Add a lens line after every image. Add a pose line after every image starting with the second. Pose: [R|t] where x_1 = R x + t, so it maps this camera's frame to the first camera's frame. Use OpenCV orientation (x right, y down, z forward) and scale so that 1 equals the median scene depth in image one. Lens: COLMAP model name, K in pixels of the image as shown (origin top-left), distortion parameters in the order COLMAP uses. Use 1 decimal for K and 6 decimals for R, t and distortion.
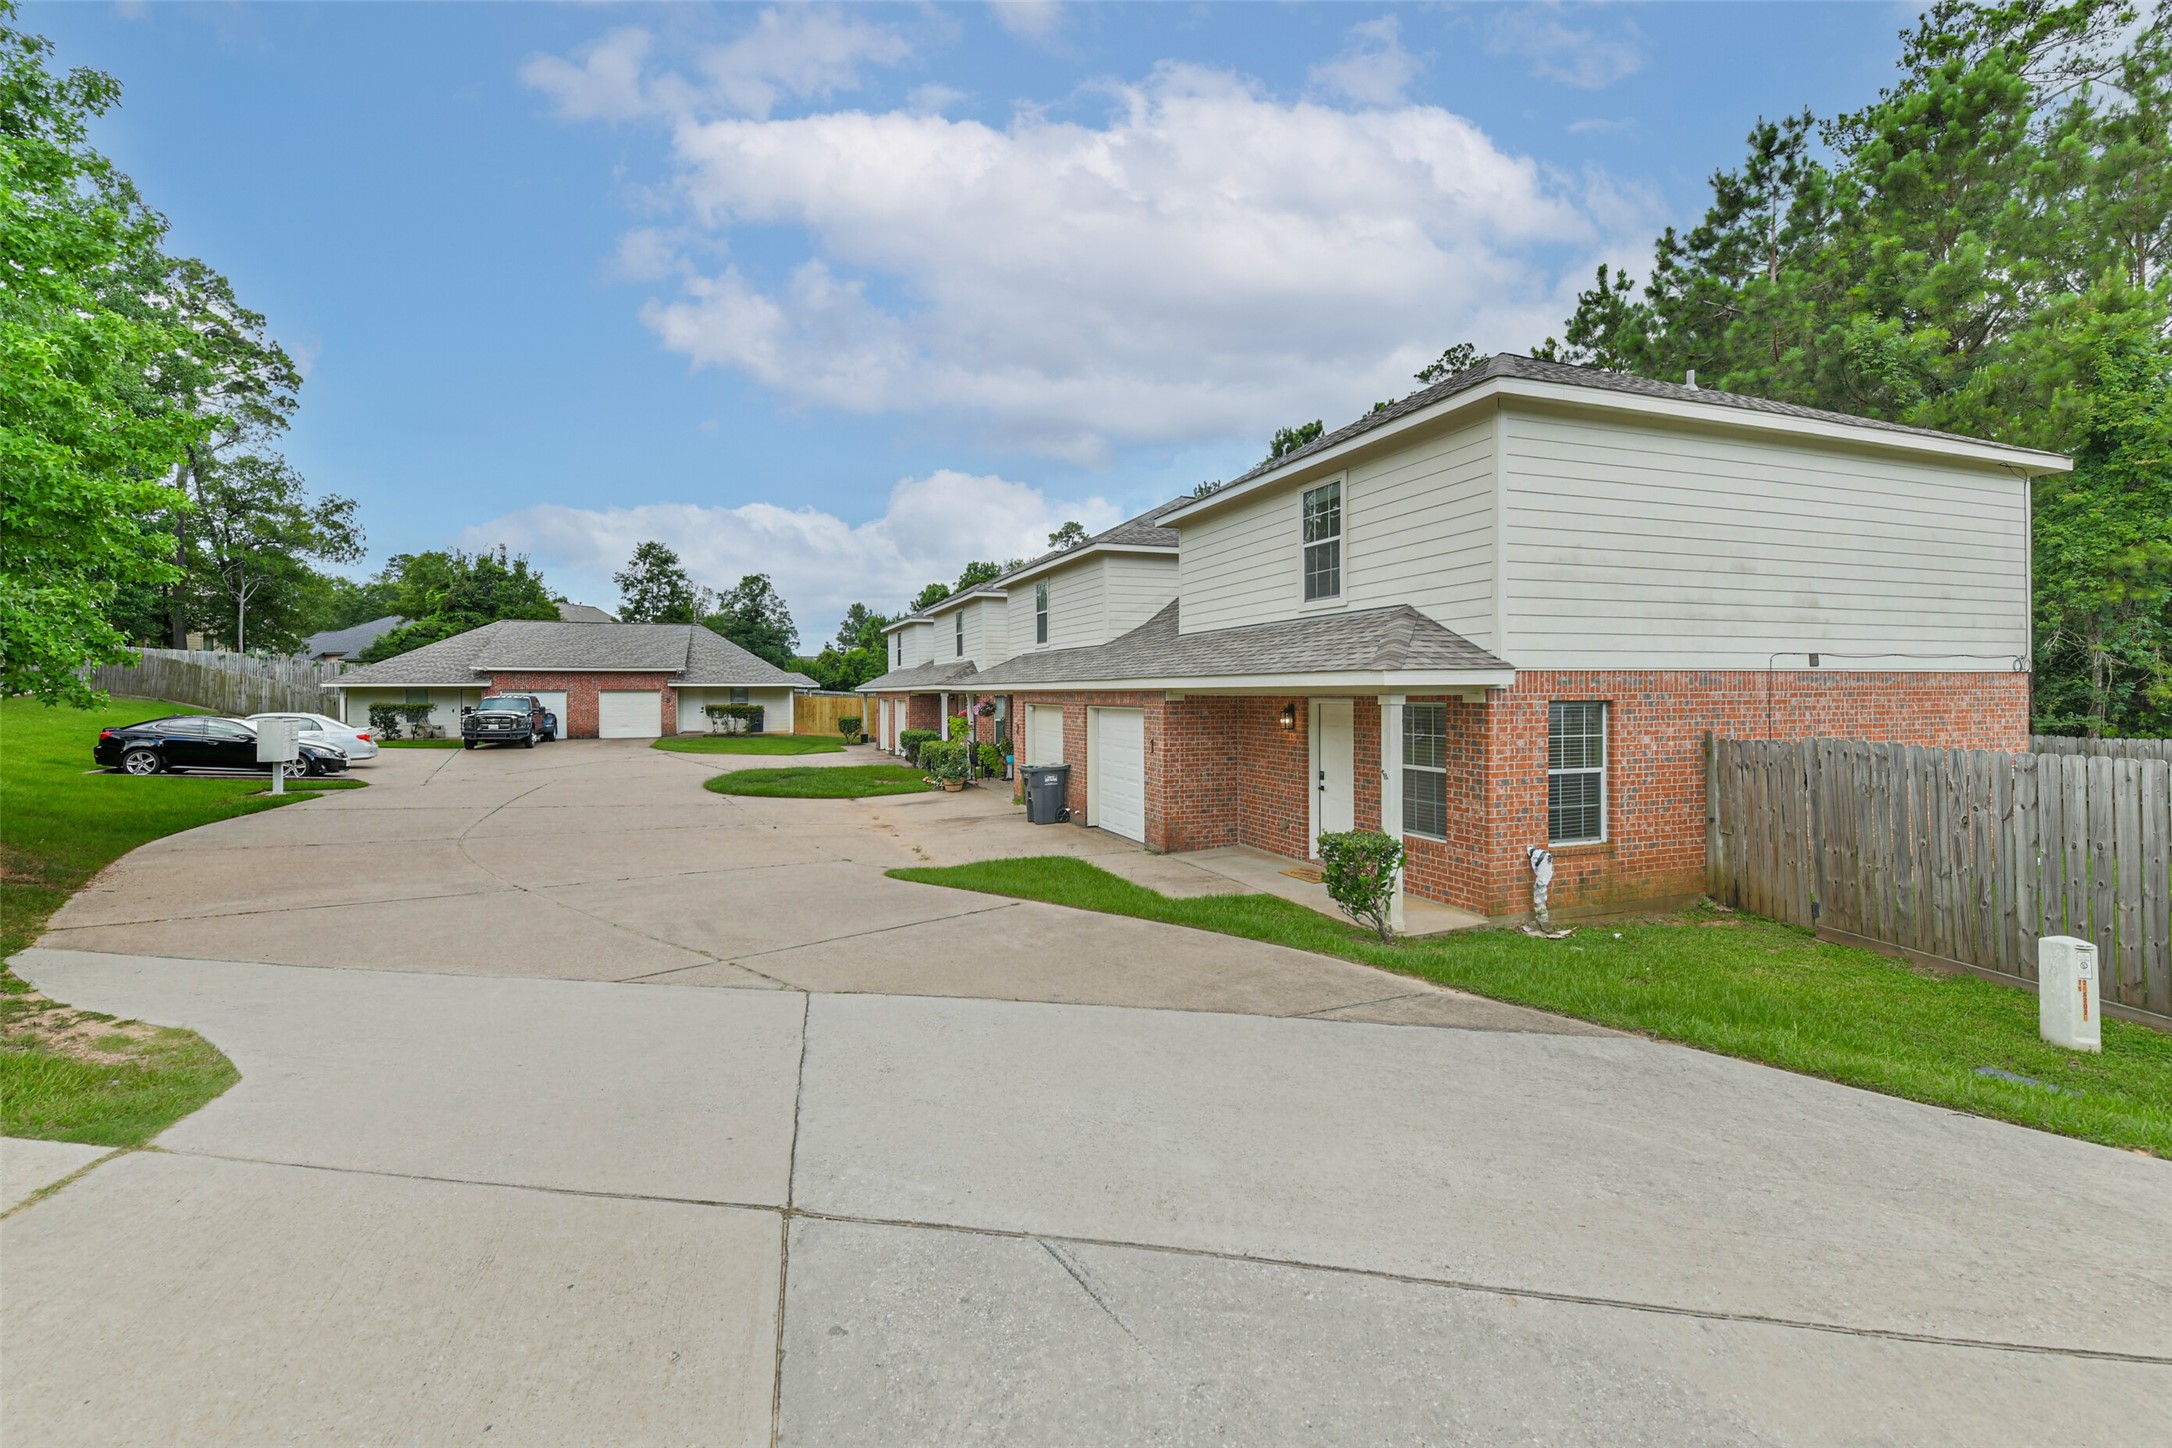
lens RADIAL K [[922.8, 0, 1107.7], [0, 922.8, 706.2], [0, 0, 1]] dist [0.058461, -0.011130]
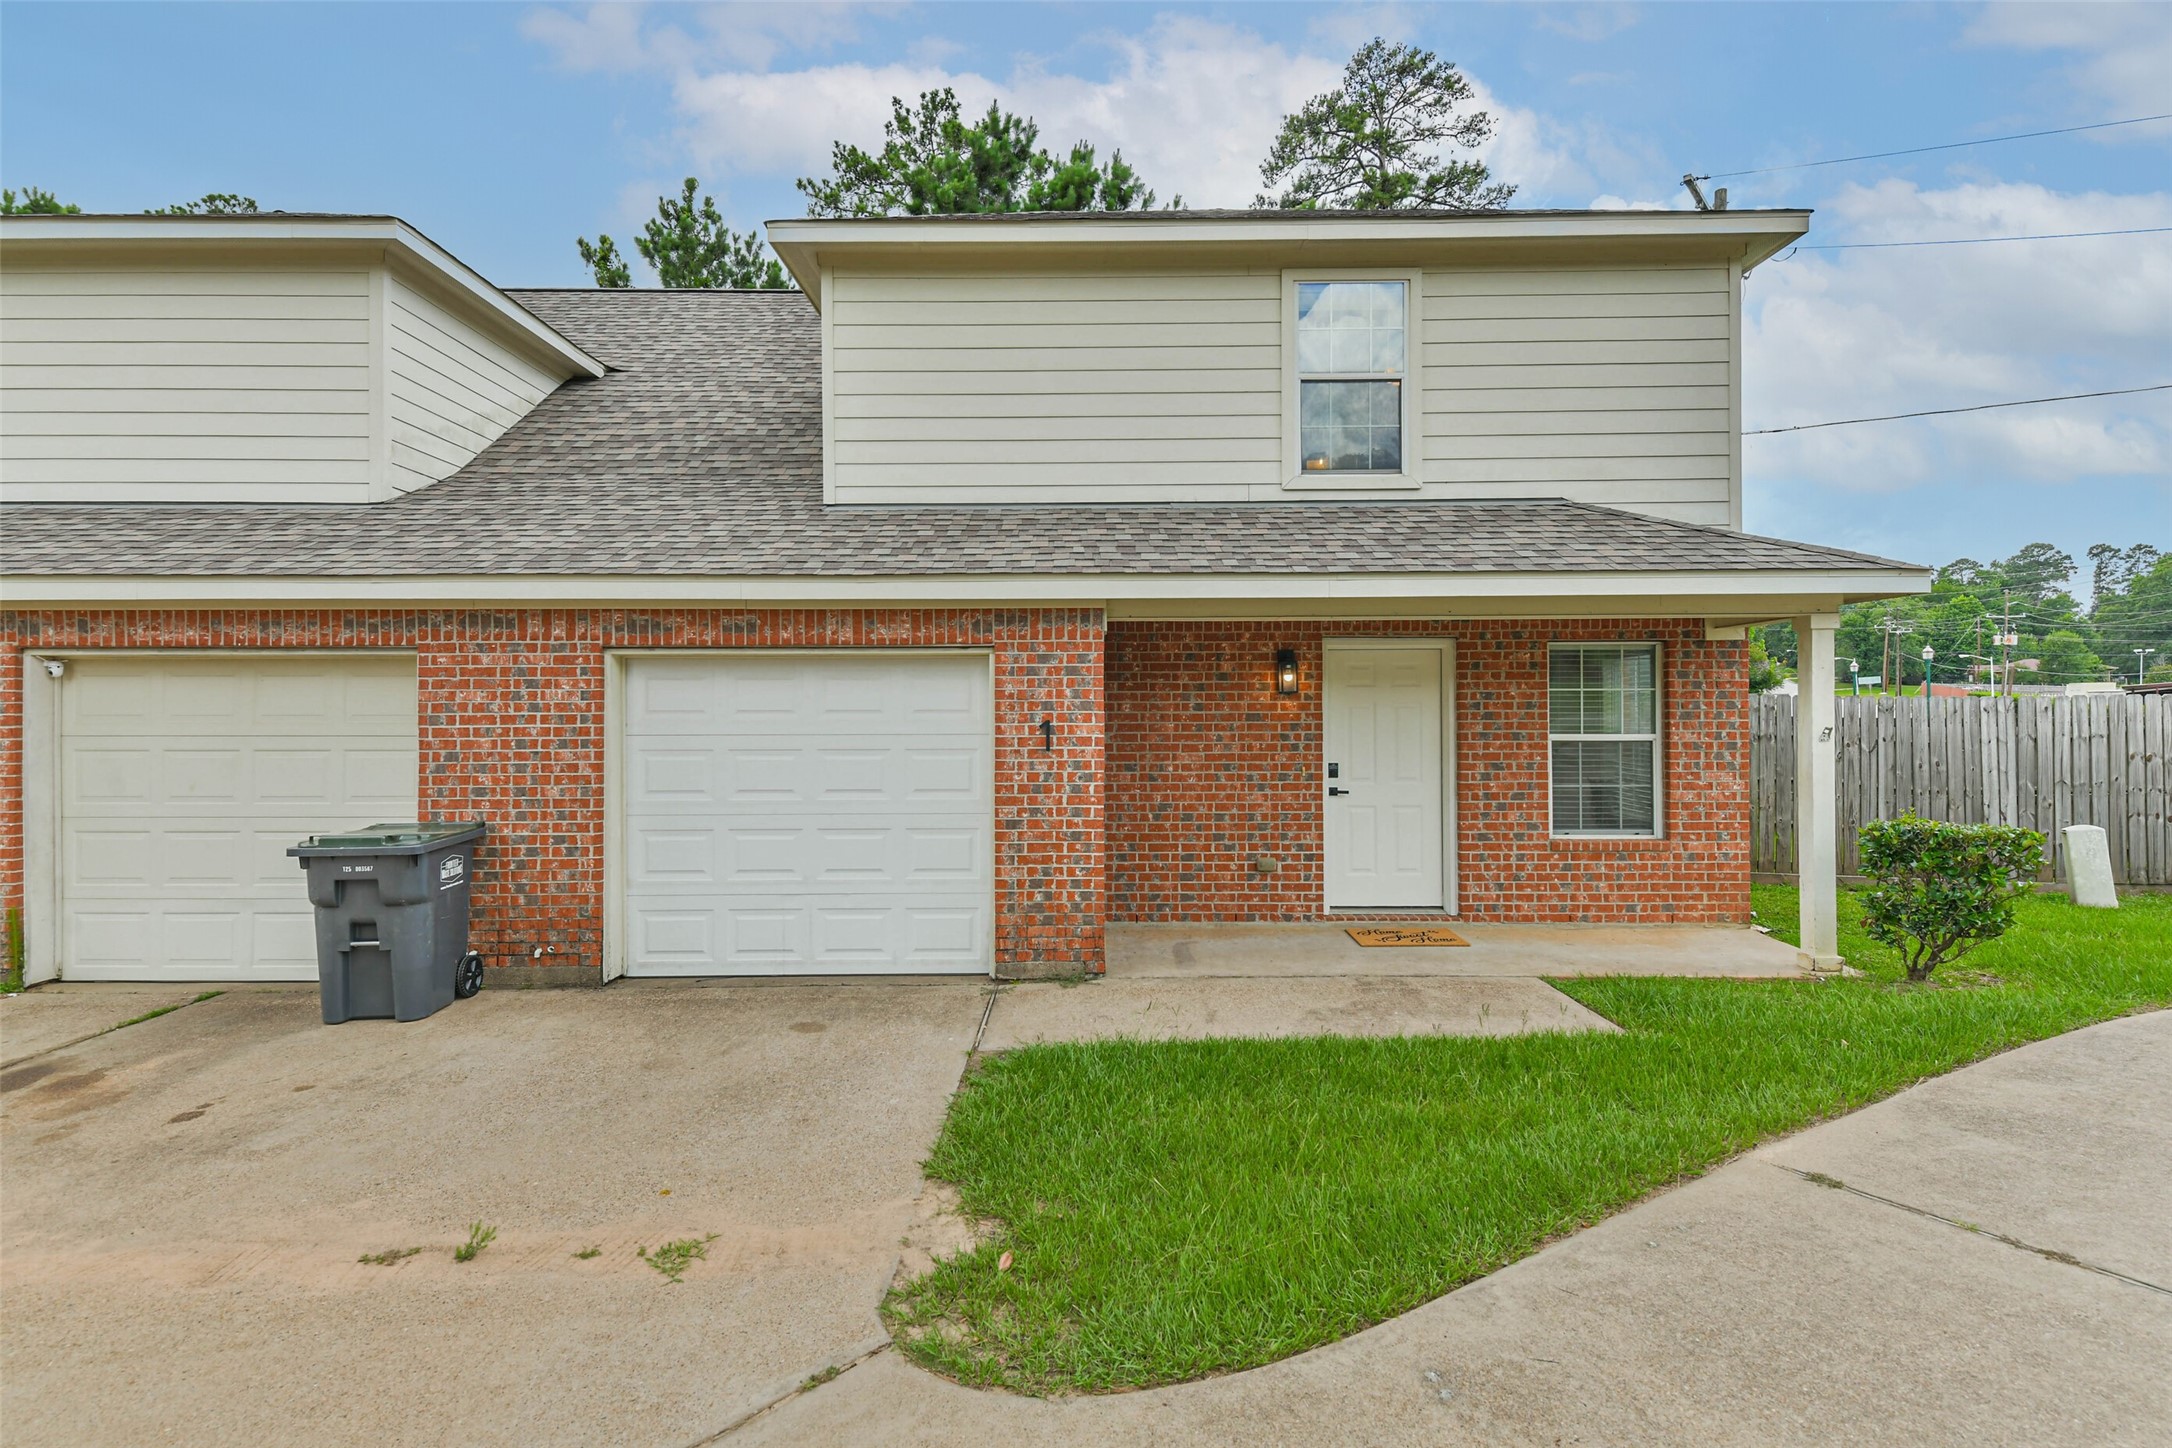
lens RADIAL K [[1024.5, 0, 1069.0], [0, 1024.5, 711.6], [0, 0, 1]] dist [0.011337, -0.001006]
pose [[0.378664, 0.008970, 0.925491, -0.439597], [0.015970, 0.999741, -0.016224, 0.045060], [-0.925396, 0.020924, 0.378422, 0.907748]]
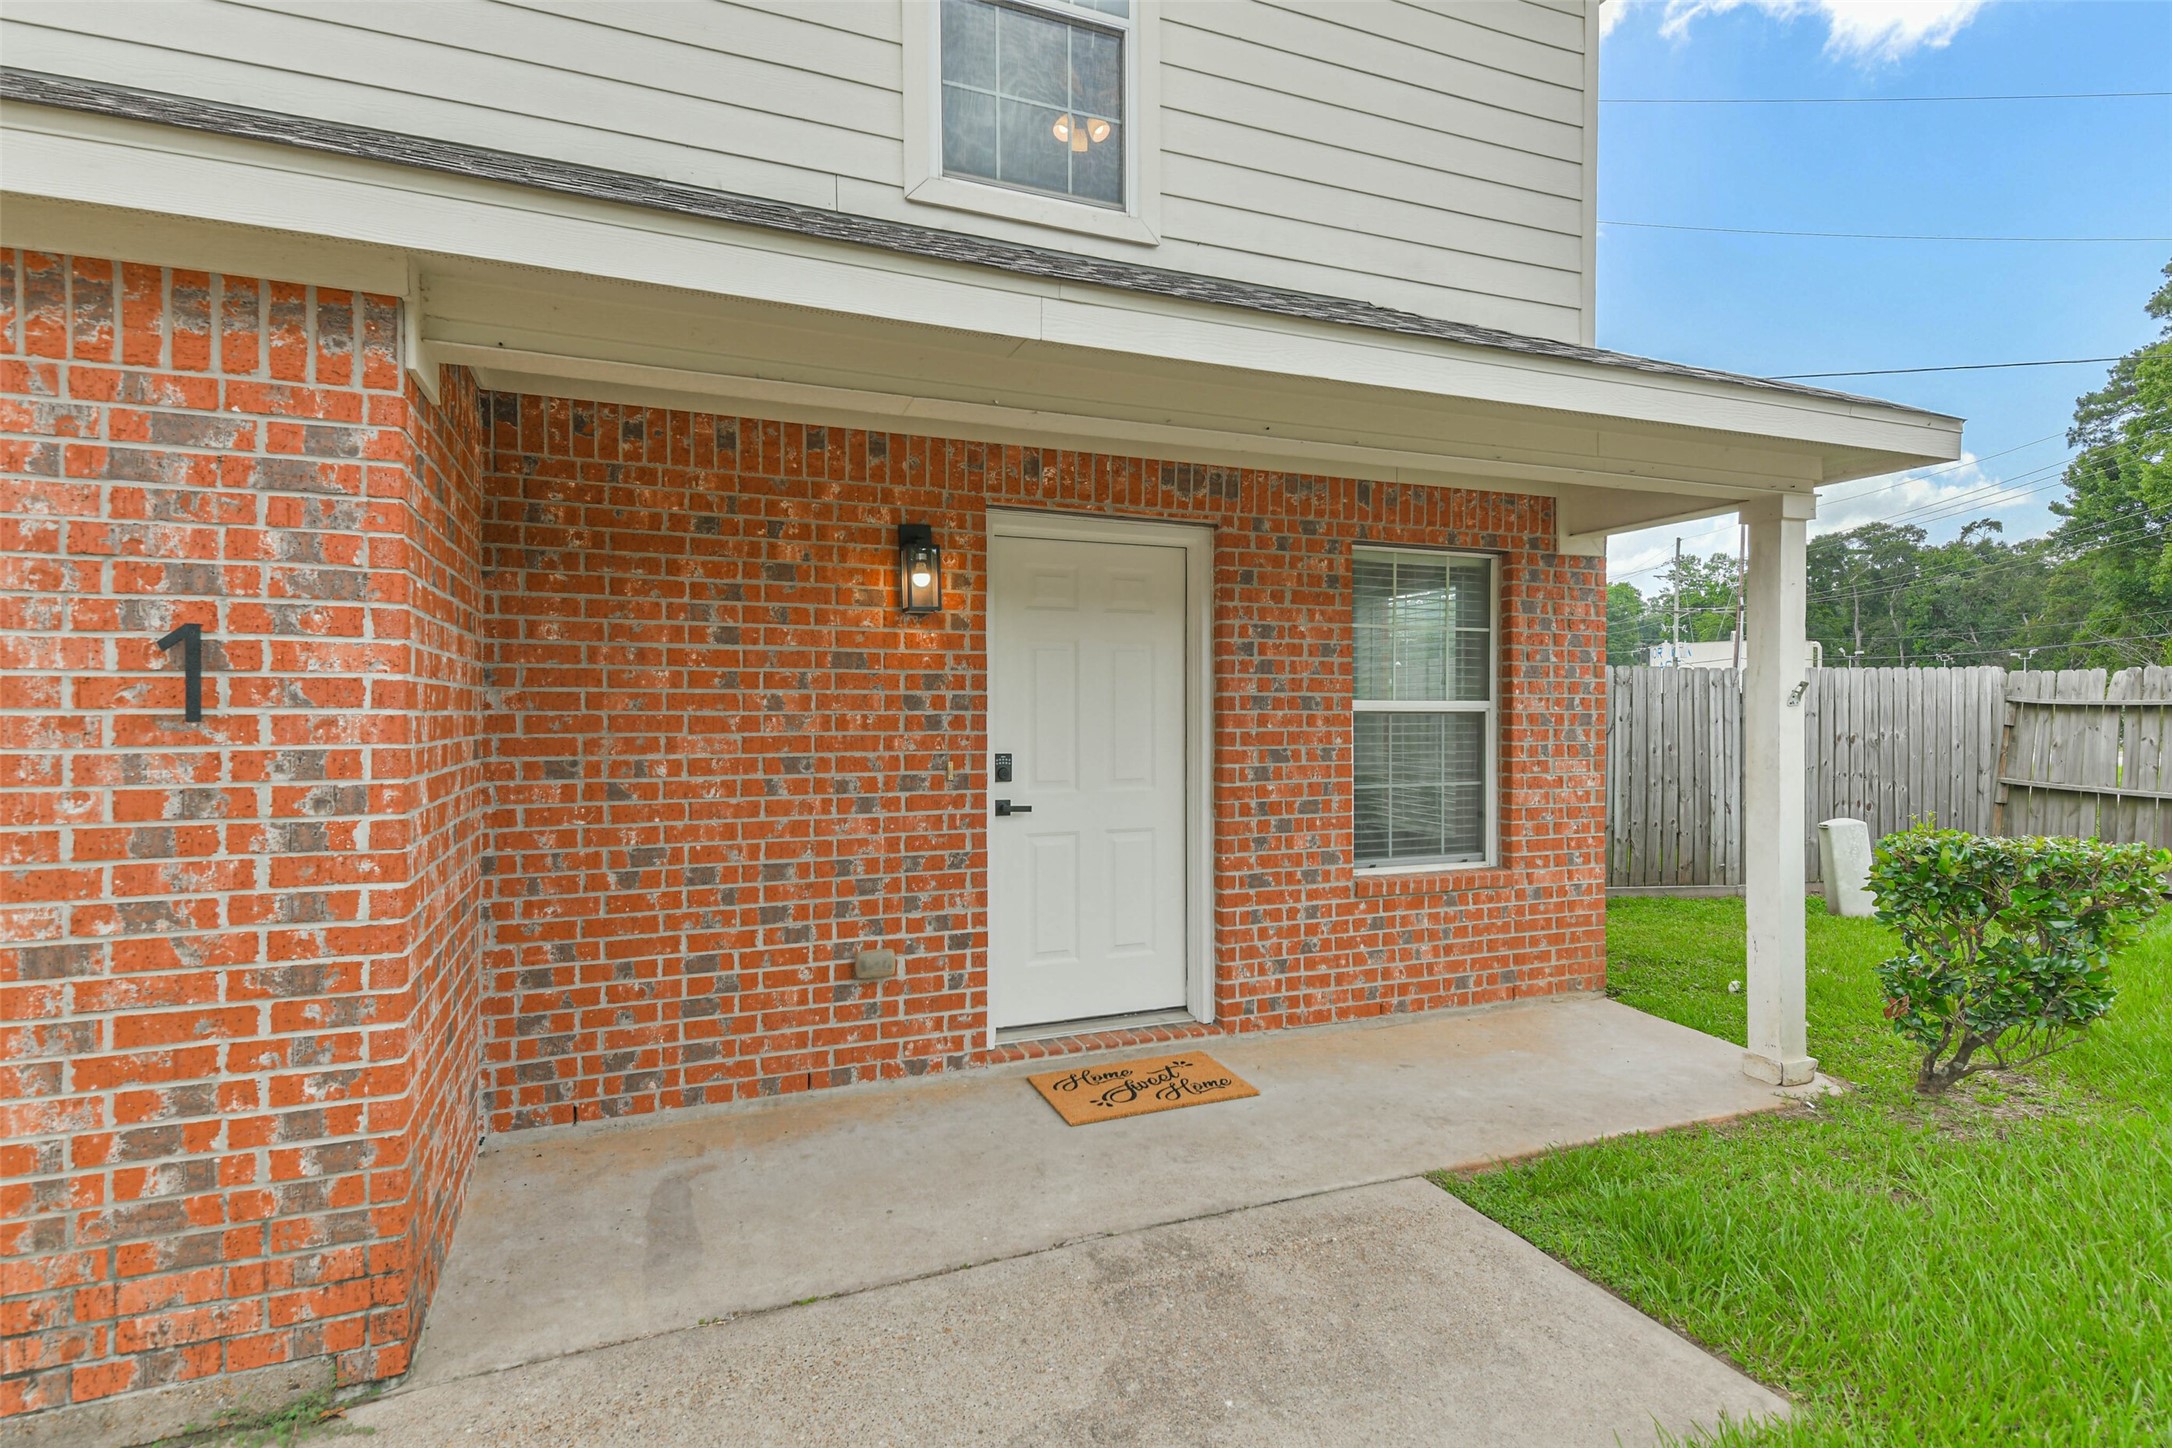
lens RADIAL K [[1095.6, 0, 1095.4], [0, 1095.6, 719.7], [0, 0, 1]] dist [0.044992, -0.001467]
pose [[-0.018761, -0.000314, 0.999824, -0.135526], [0.016941, 0.999856, 0.000632, 0.058969], [-0.999680, 0.016950, -0.018753, 0.975746]]
